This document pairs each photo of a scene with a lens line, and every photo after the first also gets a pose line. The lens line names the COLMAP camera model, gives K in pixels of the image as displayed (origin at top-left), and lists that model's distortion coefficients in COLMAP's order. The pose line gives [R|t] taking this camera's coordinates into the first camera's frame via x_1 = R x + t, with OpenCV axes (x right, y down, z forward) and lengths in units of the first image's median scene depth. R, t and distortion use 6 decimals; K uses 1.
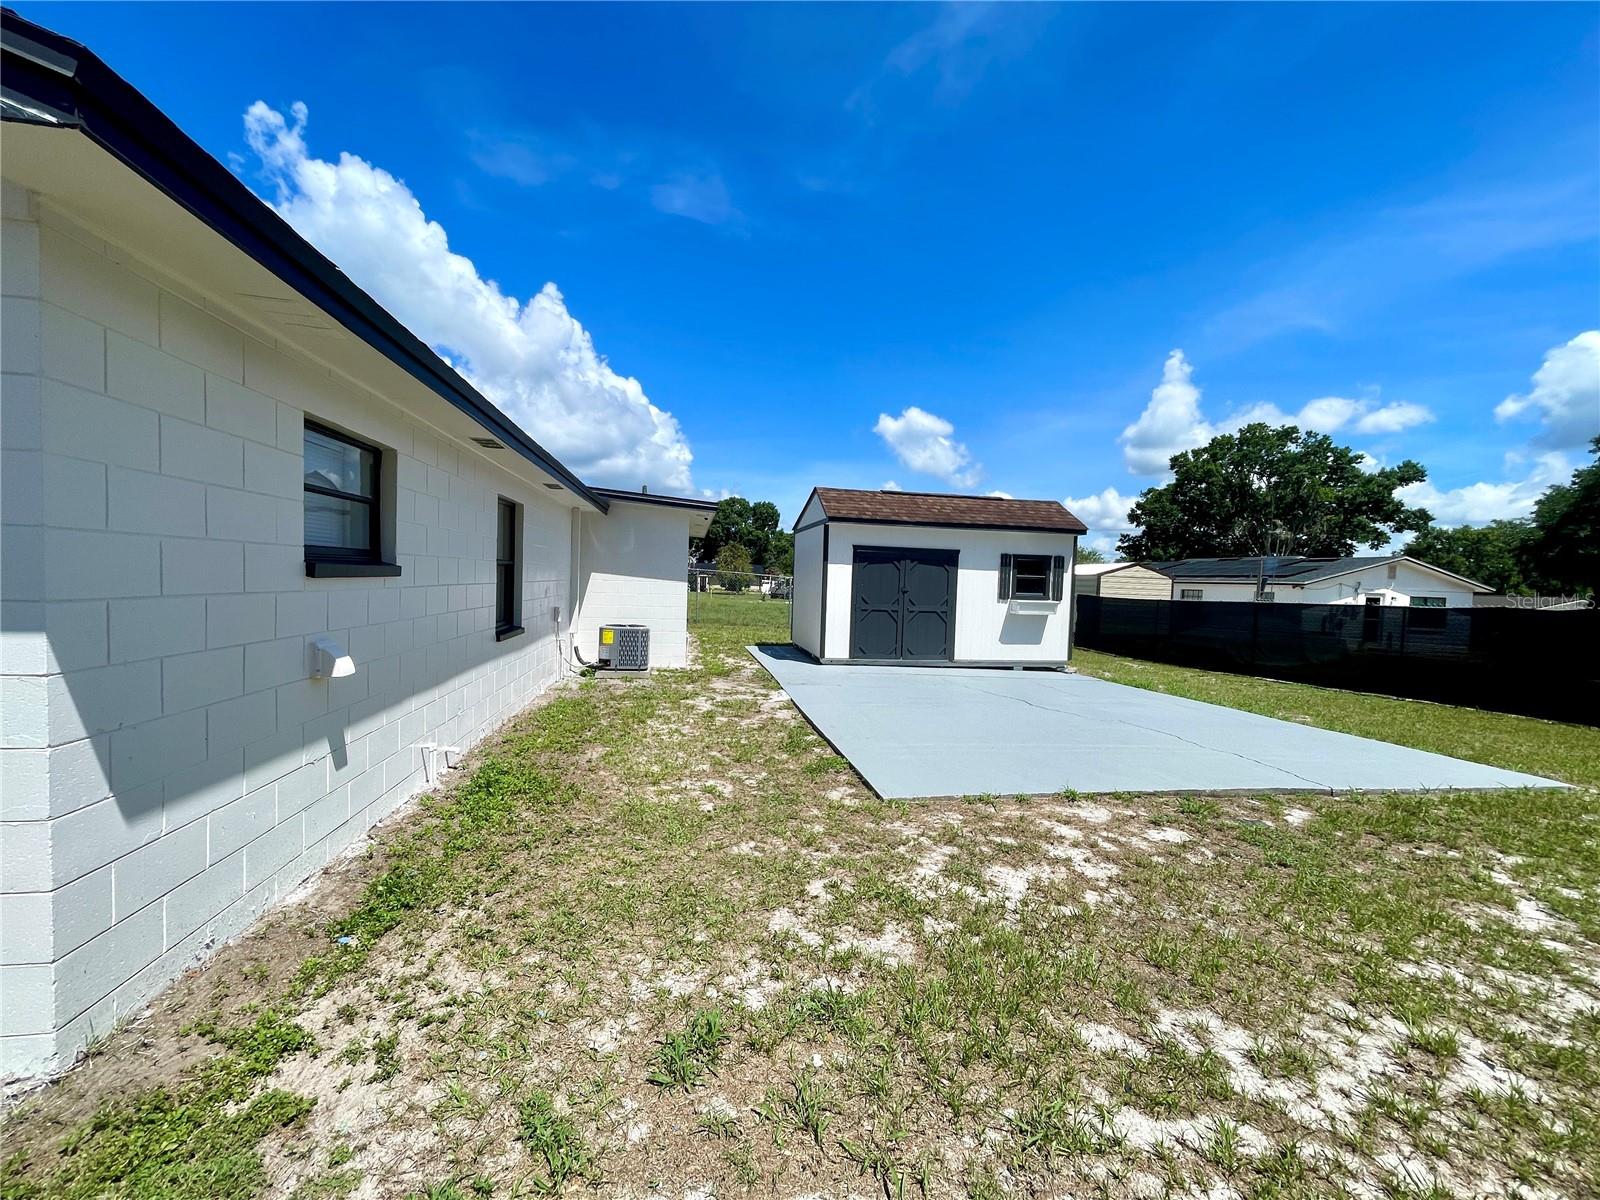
lens RADIAL K [[647.1, 0, 799.1], [0, 647.1, 604.5], [0, 0, 1]] dist [-0.000223, 0.000574]
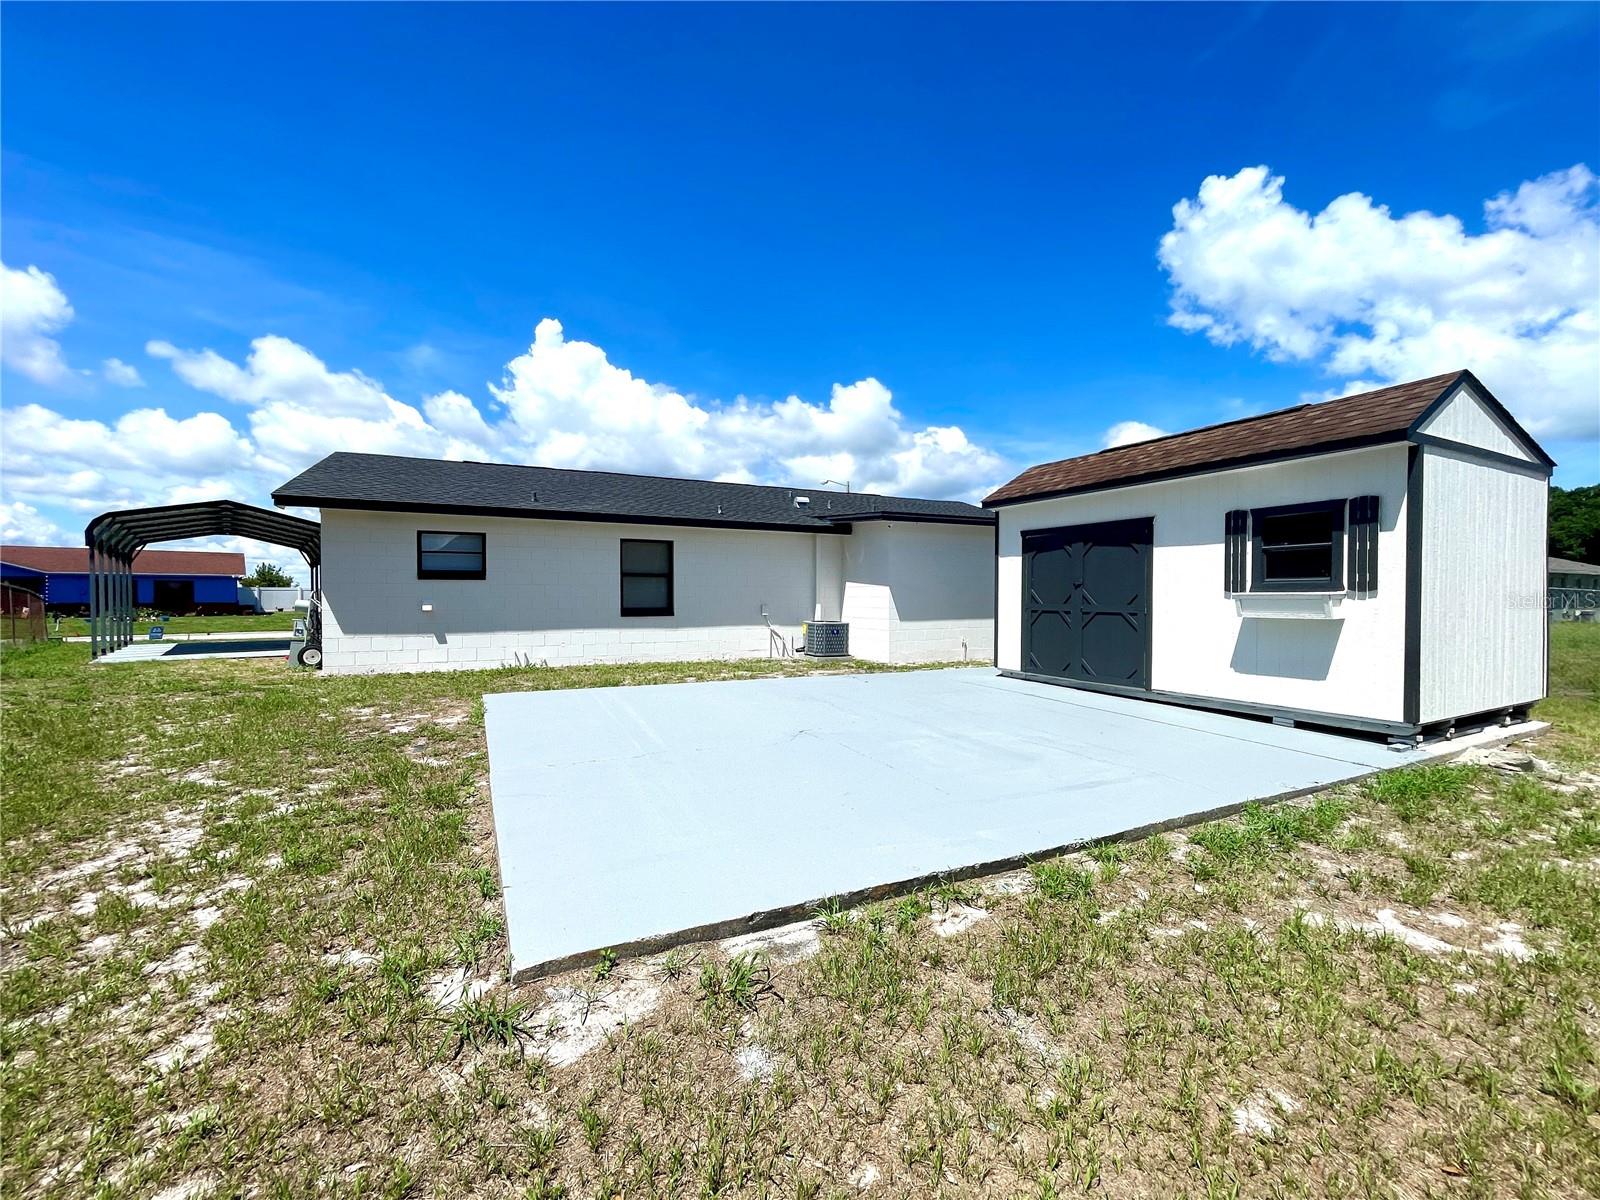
lens RADIAL K [[647.1, 0, 799.1], [0, 647.1, 604.5], [0, 0, 1]] dist [-0.000223, 0.000574]
pose [[0.298051, -0.017791, -0.954384, 0.747647], [-0.030159, 0.999152, -0.028044, 0.030474], [0.954073, 0.037142, 0.297262, 0.475505]]
